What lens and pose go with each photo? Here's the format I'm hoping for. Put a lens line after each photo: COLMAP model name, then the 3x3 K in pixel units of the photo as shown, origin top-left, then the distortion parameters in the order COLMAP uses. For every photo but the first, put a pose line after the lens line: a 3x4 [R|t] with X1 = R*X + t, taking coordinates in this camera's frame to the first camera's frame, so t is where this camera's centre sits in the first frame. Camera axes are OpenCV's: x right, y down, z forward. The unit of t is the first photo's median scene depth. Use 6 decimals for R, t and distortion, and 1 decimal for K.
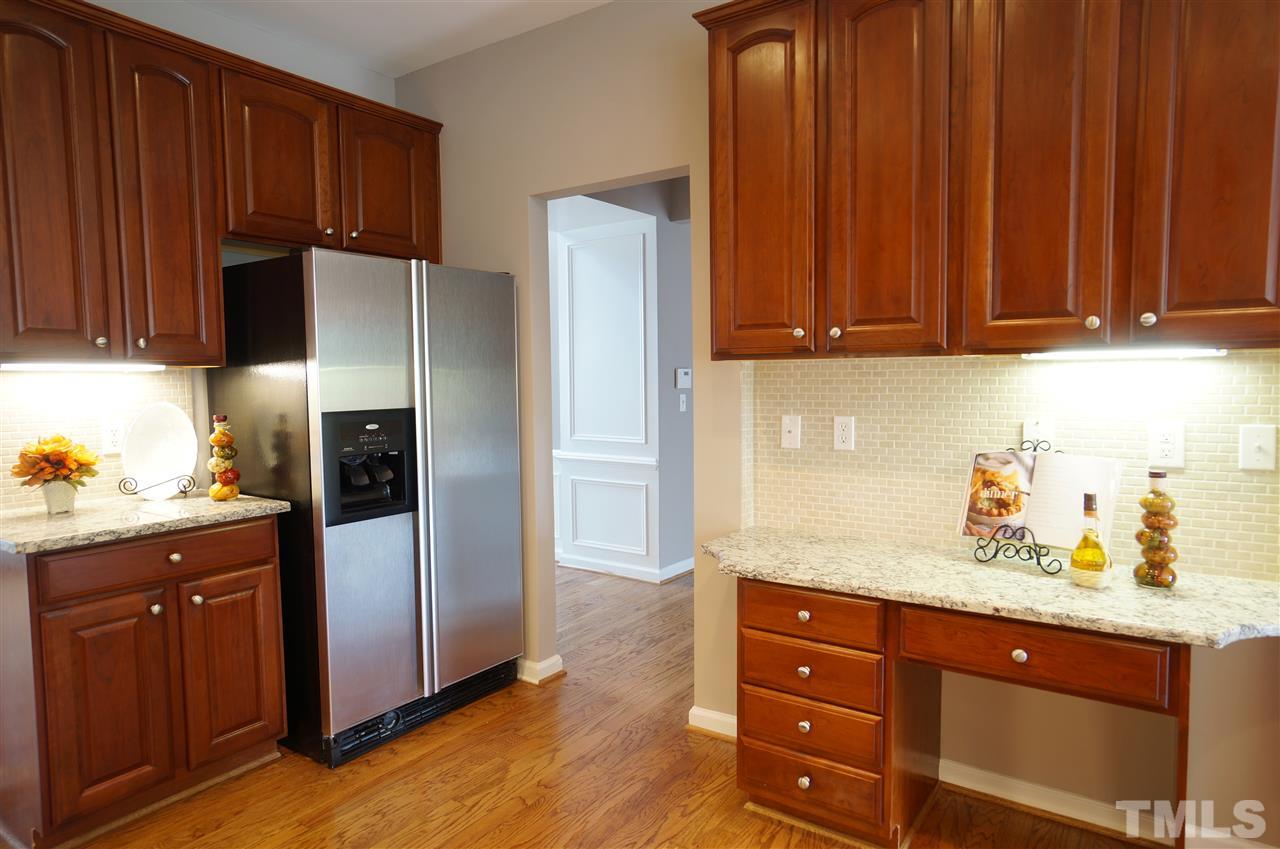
lens RADIAL K [[739.3, 0, 645.4], [0, 739.3, 426.9], [0, 0, 1]] dist [-0.027806, 0.026455]
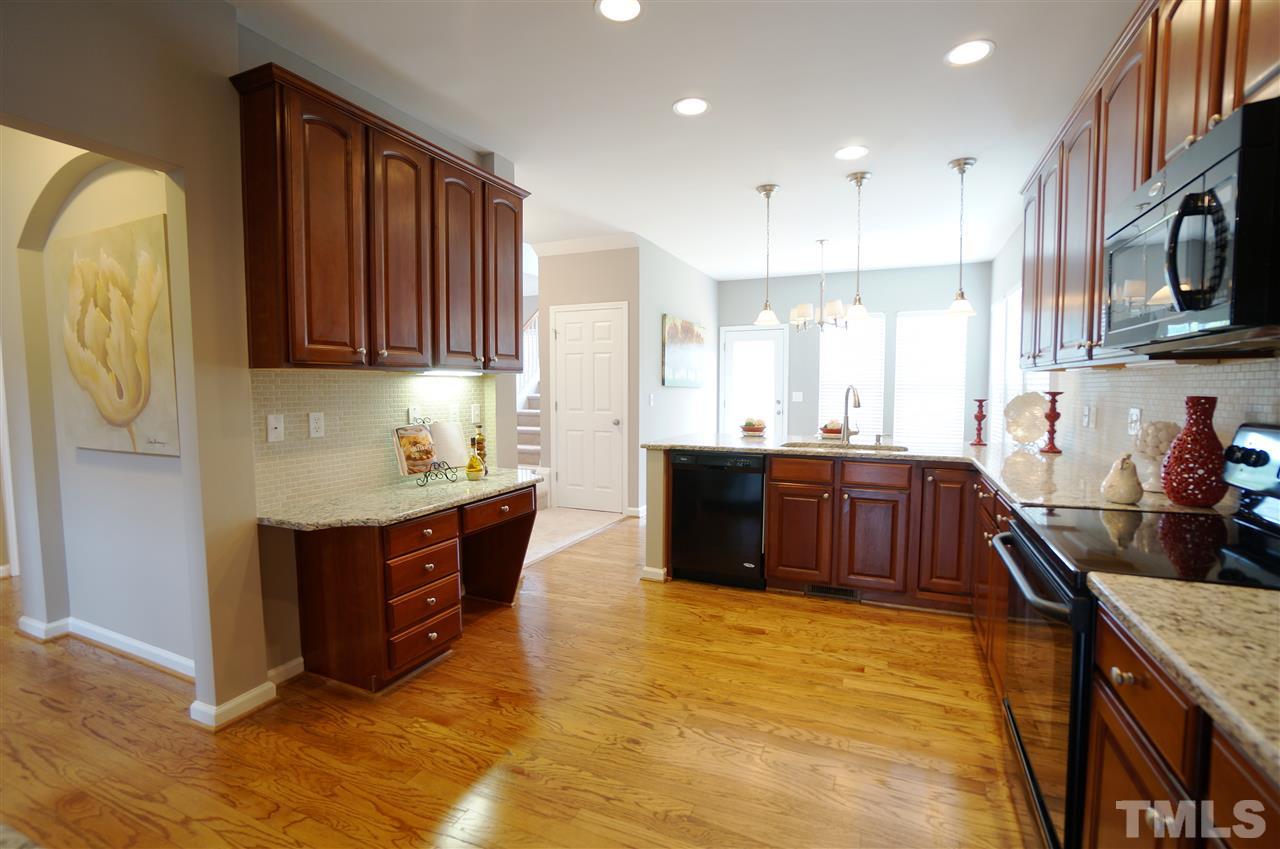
lens RADIAL K [[573.2, 0, 645.6], [0, 573.2, 427.4], [0, 0, 1]] dist [-0.059432, 0.018491]
pose [[-0.174038, -0.063591, 0.982684, -0.907697], [0.067873, 0.994765, 0.076393, -0.026305], [-0.982397, 0.079993, -0.168811, 0.621824]]
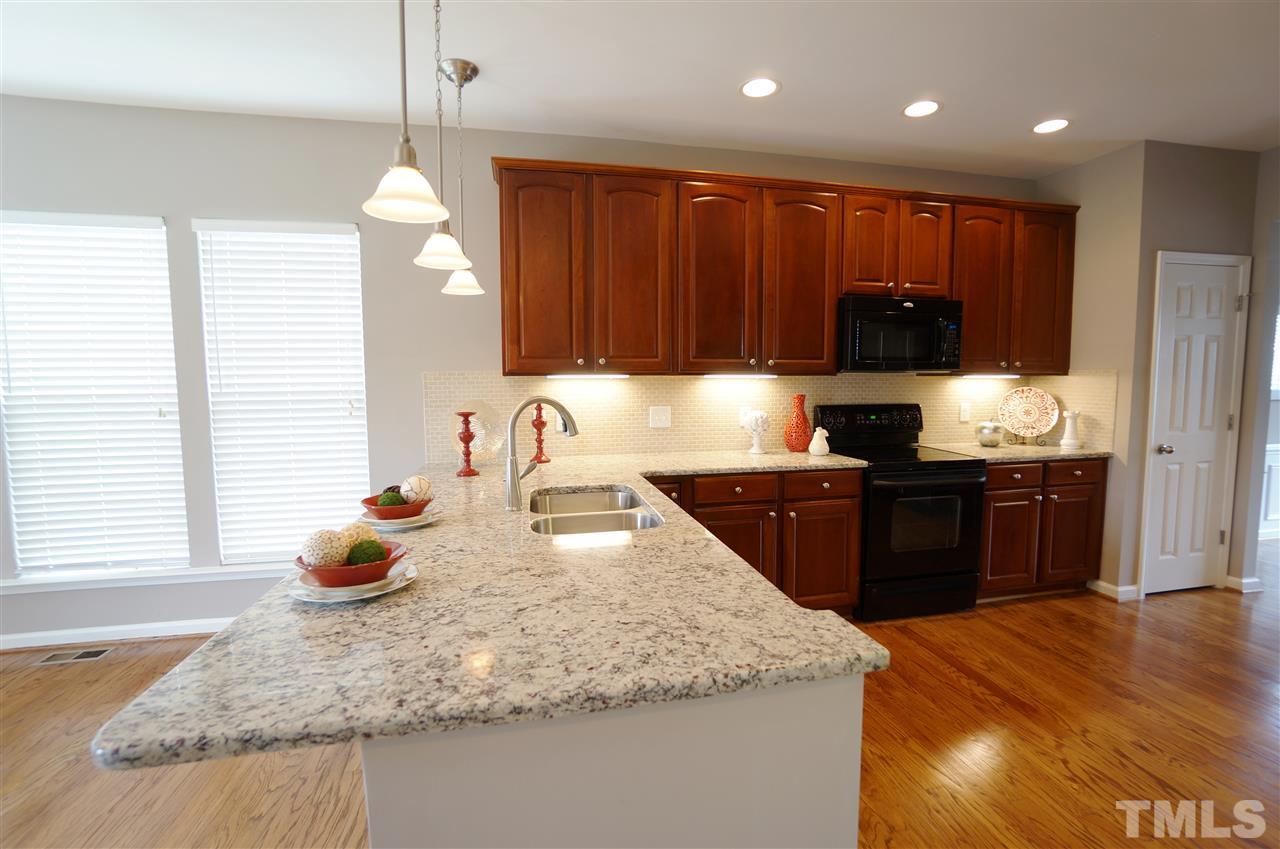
lens RADIAL K [[573.2, 0, 645.6], [0, 573.2, 427.4], [0, 0, 1]] dist [-0.059432, 0.018491]
pose [[-0.694936, 0.071535, -0.715505, 1.048550], [-0.035195, 0.990463, 0.133208, -0.058773], [0.718210, 0.117753, -0.685790, 0.495854]]
